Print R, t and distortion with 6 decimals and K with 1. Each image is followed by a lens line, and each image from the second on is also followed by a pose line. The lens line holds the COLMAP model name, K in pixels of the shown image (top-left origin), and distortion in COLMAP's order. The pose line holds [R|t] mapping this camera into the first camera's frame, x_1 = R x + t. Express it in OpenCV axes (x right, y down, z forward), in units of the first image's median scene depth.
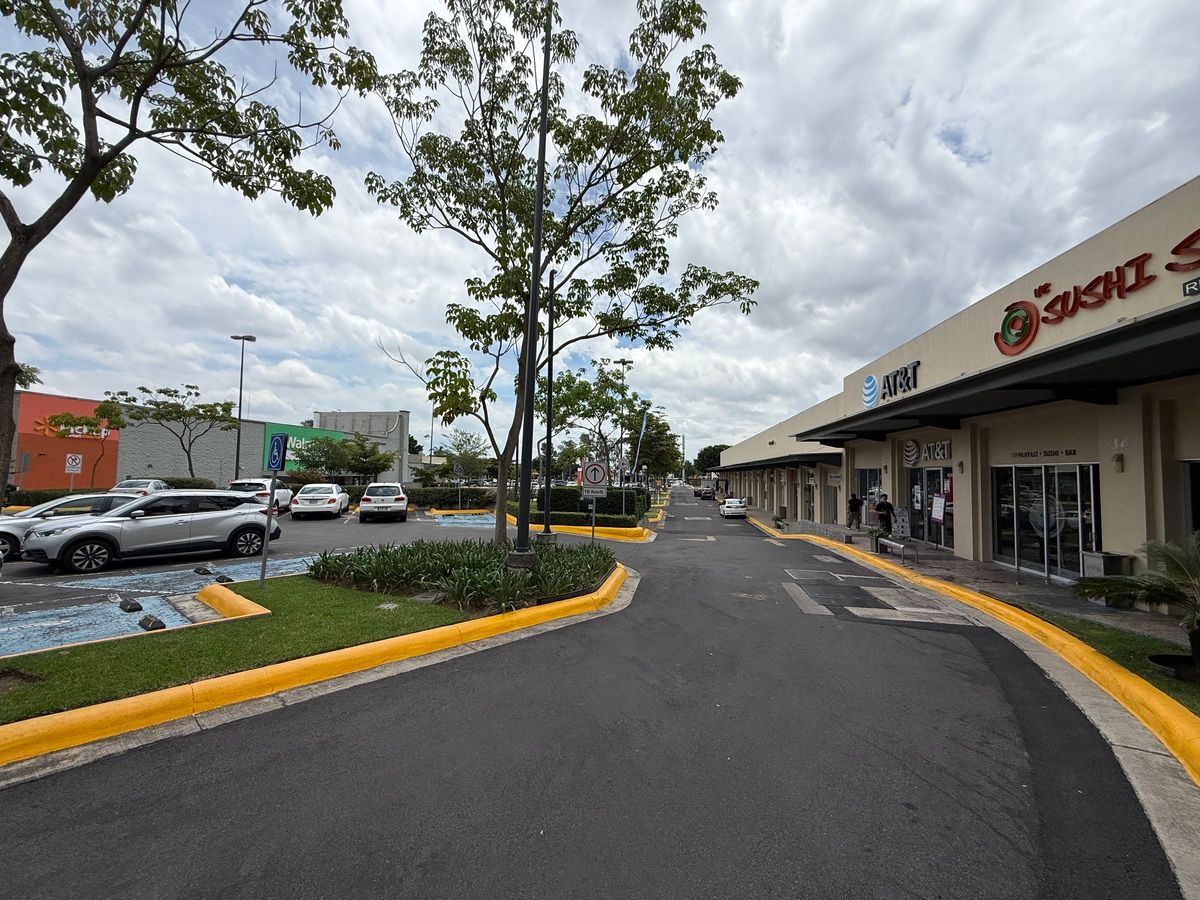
lens RADIAL K [[478.2, 0, 602.7], [0, 478.2, 448.3], [0, 0, 1]] dist [0.000905, 0.000128]
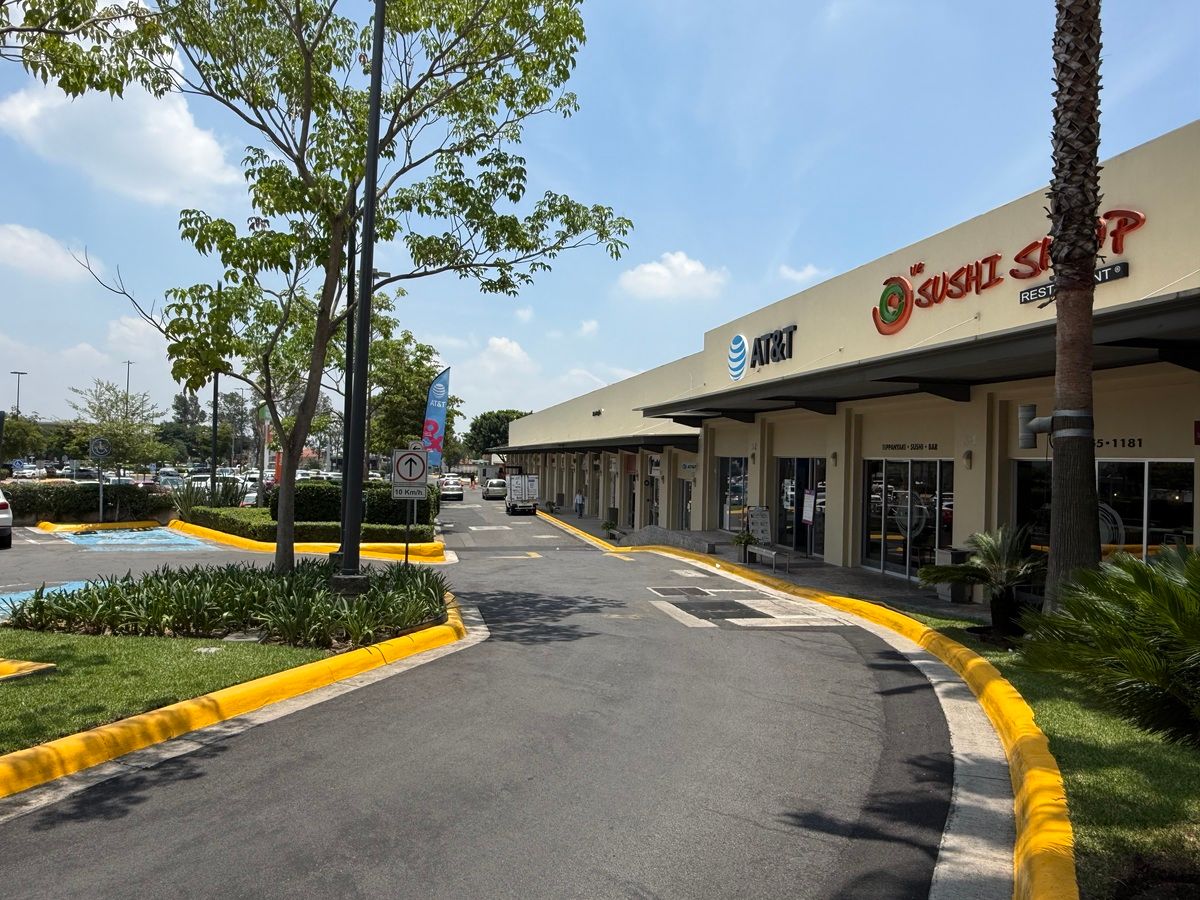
lens RADIAL K [[813.6, 0, 600.0], [0, 813.6, 450.0], [0, 0, 1]] dist [-0.002396, -0.000640]
pose [[0.931832, 0.009445, 0.362766, -0.192926], [-0.026761, 0.998728, 0.042737, -0.031681], [-0.361901, -0.049531, 0.930900, -0.227777]]
